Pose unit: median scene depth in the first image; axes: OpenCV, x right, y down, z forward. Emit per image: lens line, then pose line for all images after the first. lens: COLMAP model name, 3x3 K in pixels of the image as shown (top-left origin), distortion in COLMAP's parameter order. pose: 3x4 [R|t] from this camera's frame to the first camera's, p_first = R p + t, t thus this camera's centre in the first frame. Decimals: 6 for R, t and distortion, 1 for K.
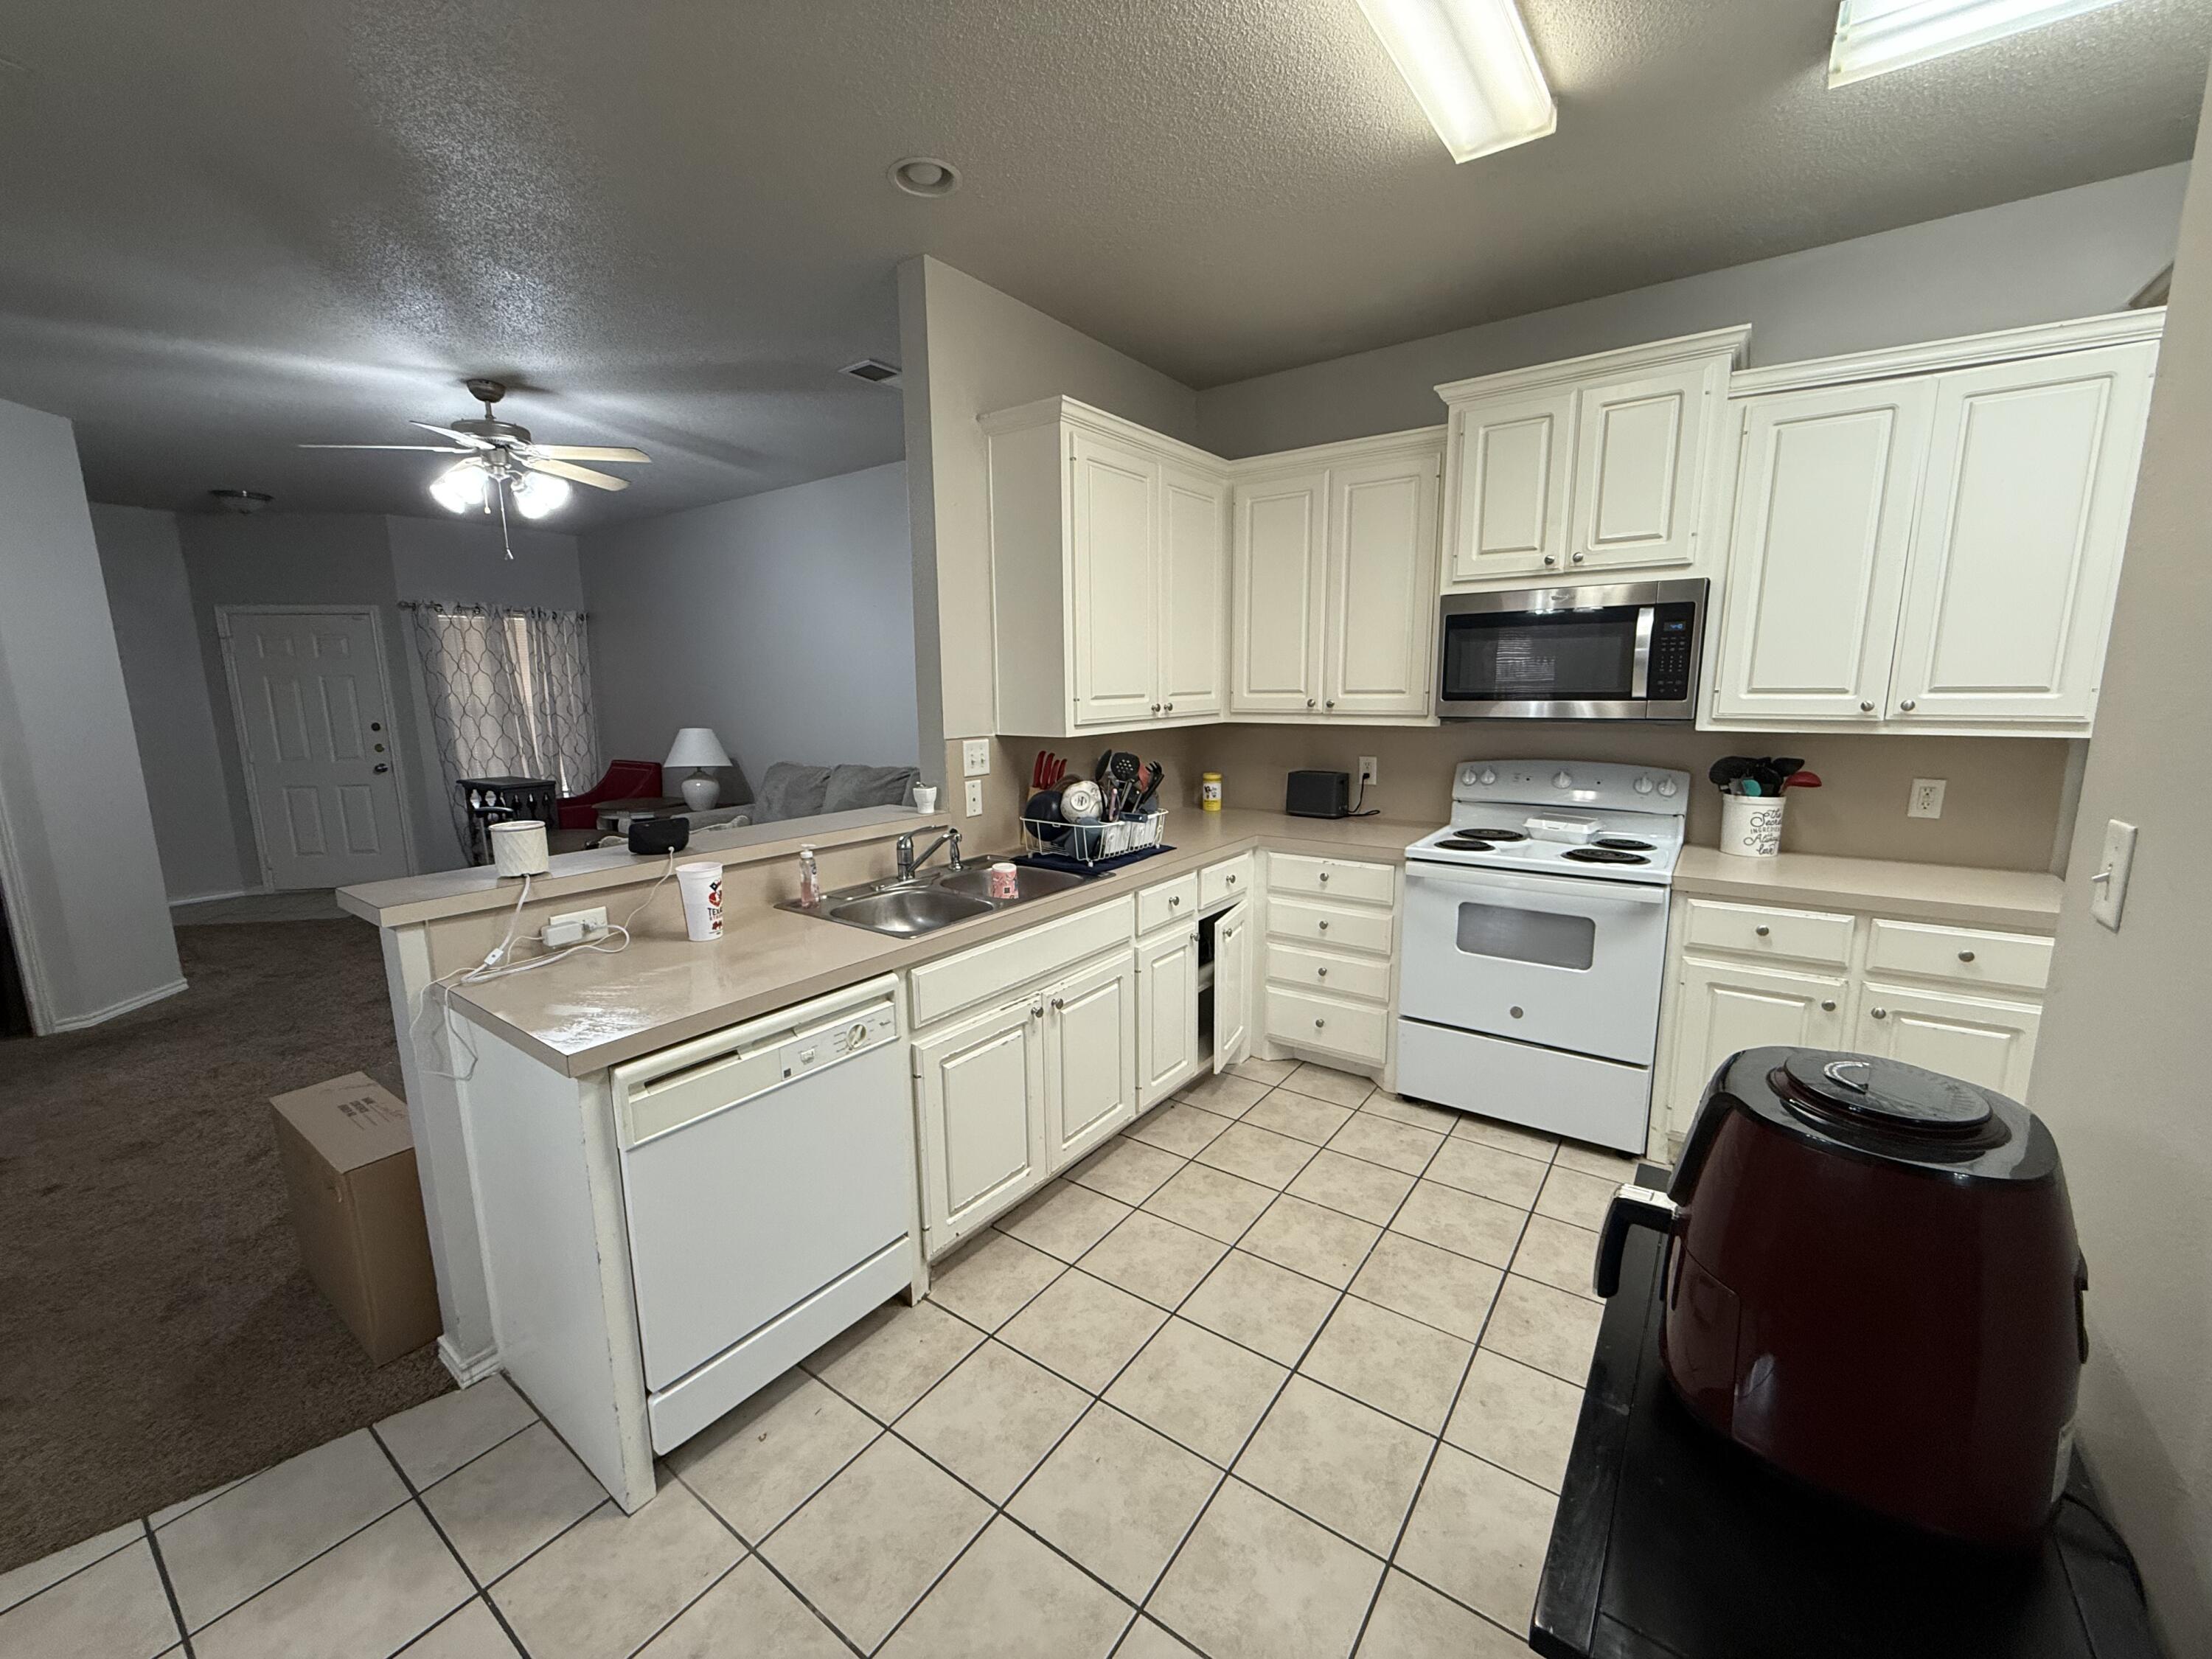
lens RADIAL K [[886.7, 0, 1100.9], [0, 886.7, 827.0], [0, 0, 1]] dist [0.002936, 0.000225]
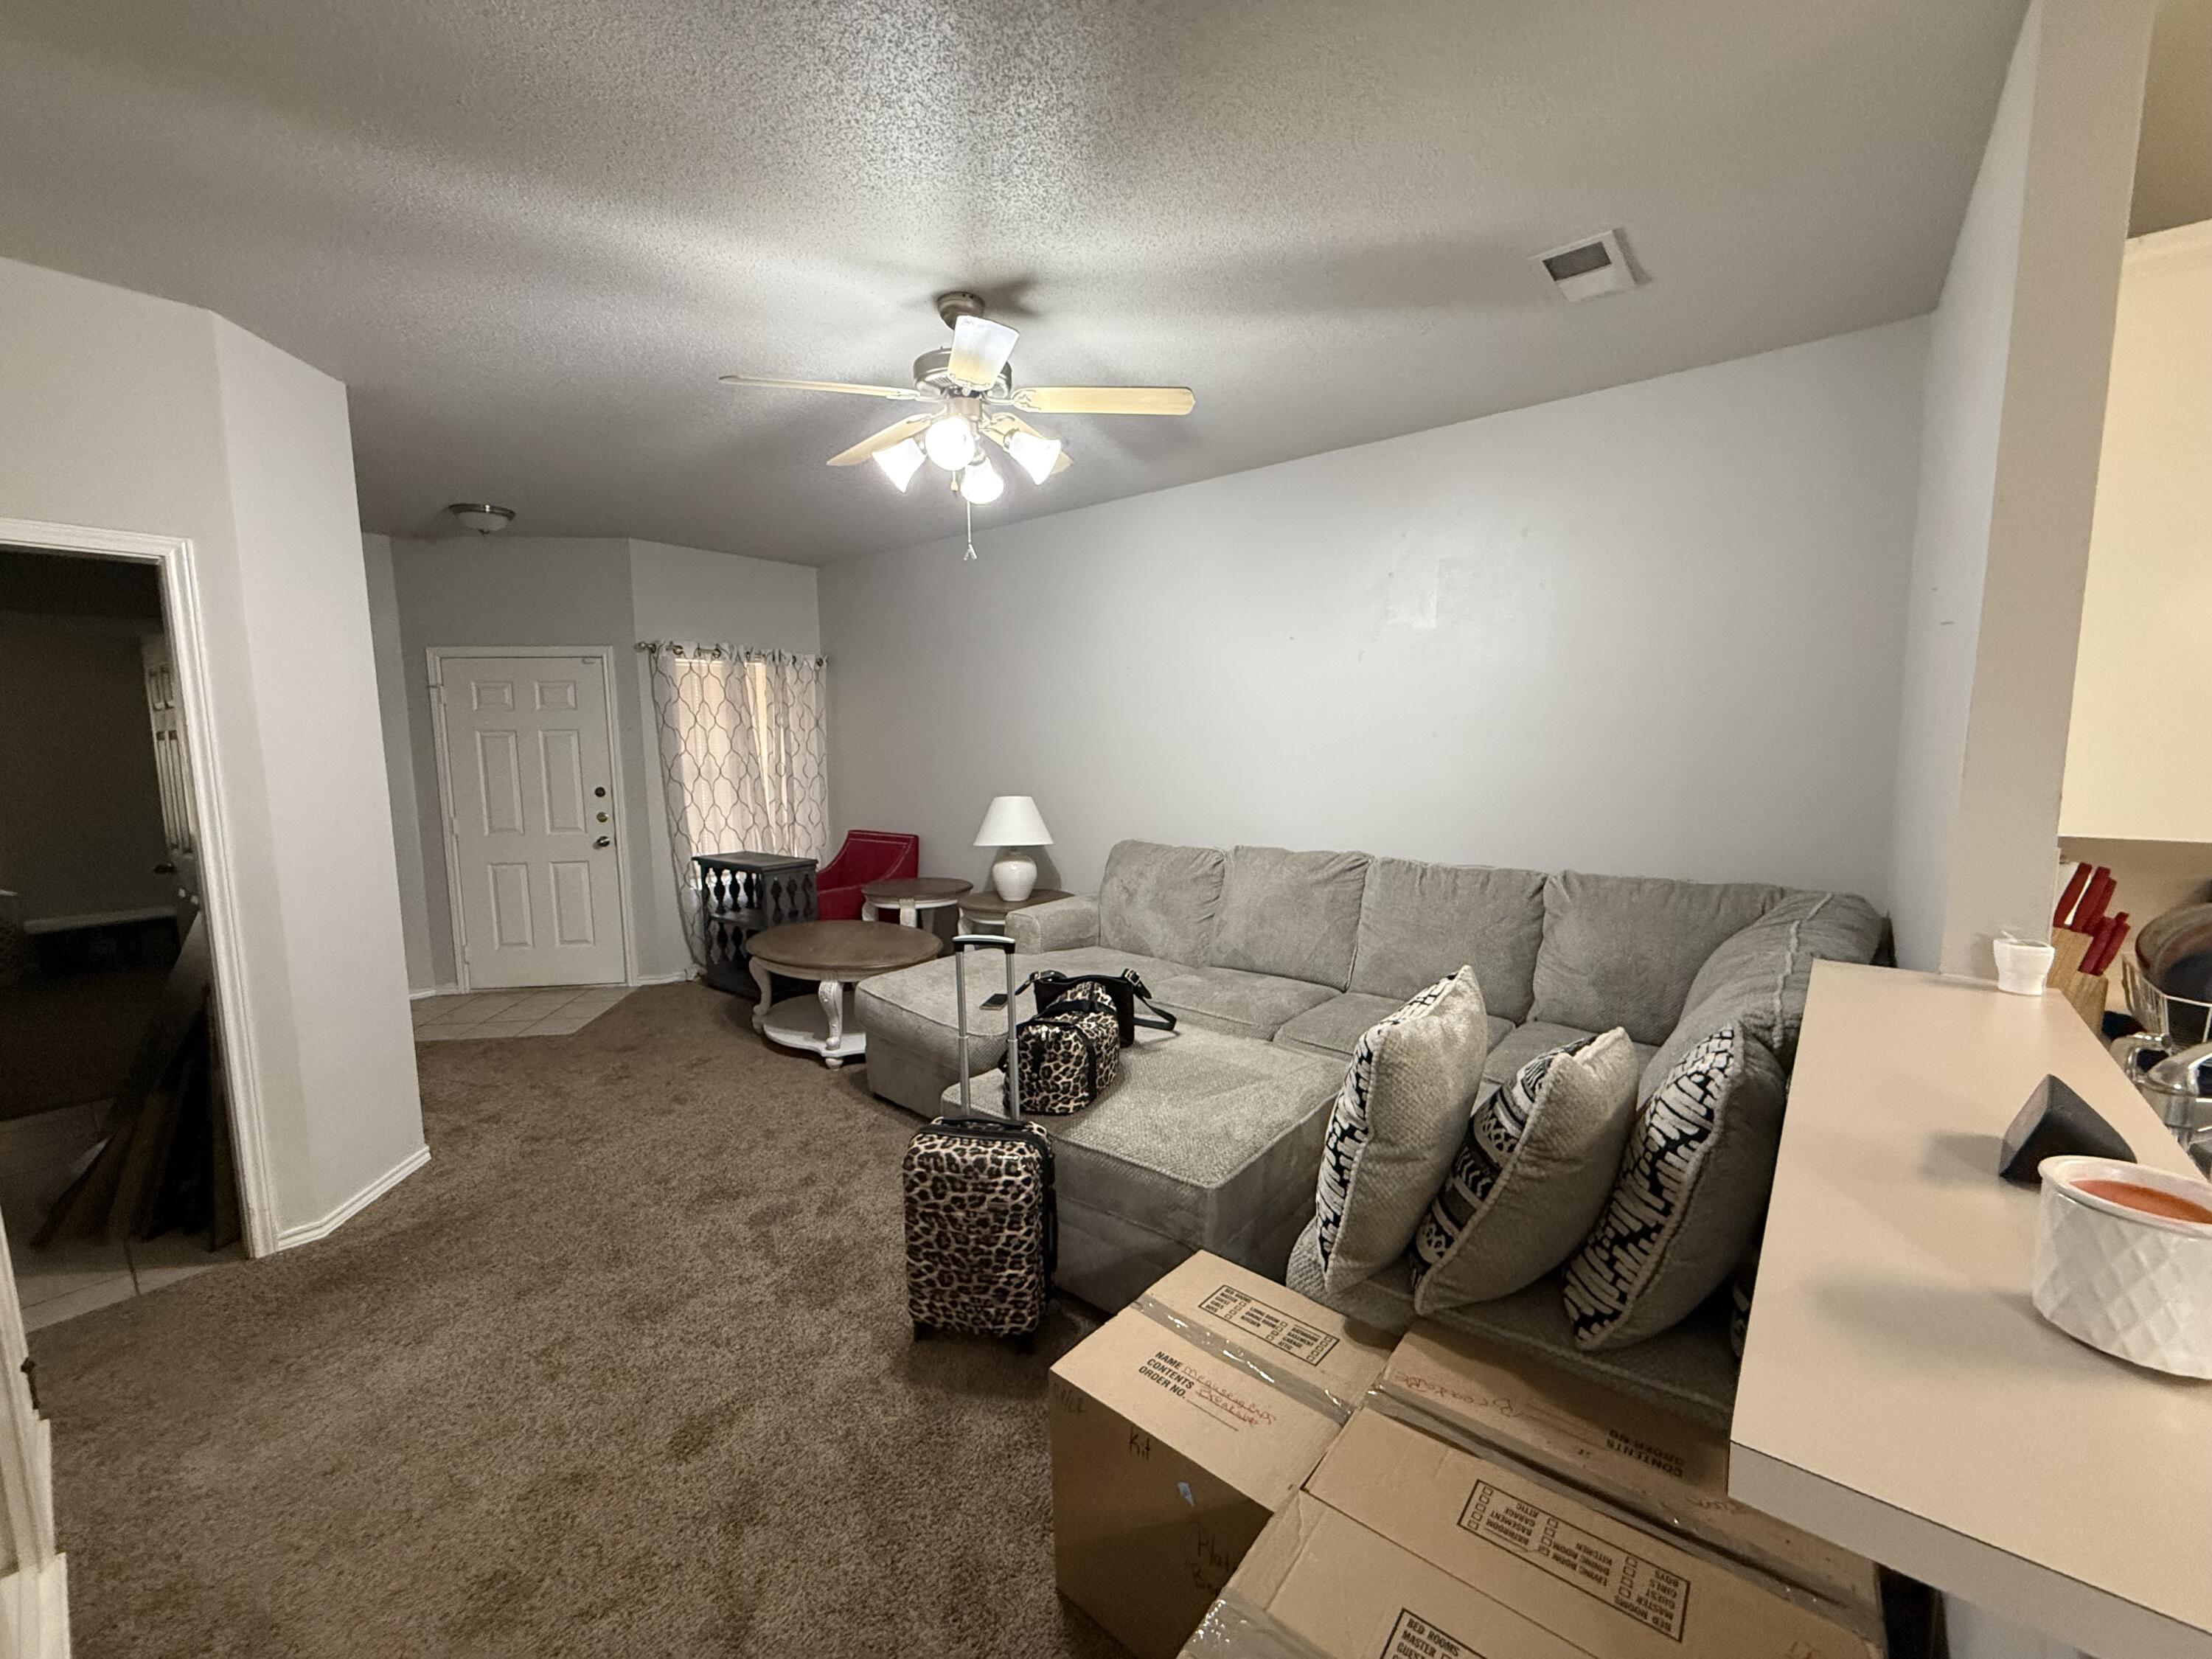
lens RADIAL K [[886.7, 0, 1109.2], [0, 886.7, 828.8], [0, 0, 1]] dist [0.002936, 0.000225]
pose [[0.999008, 0.004276, -0.044318, -0.304165], [-0.006831, 0.998313, -0.057659, -0.033846], [0.043997, 0.057905, 0.997352, 0.196937]]
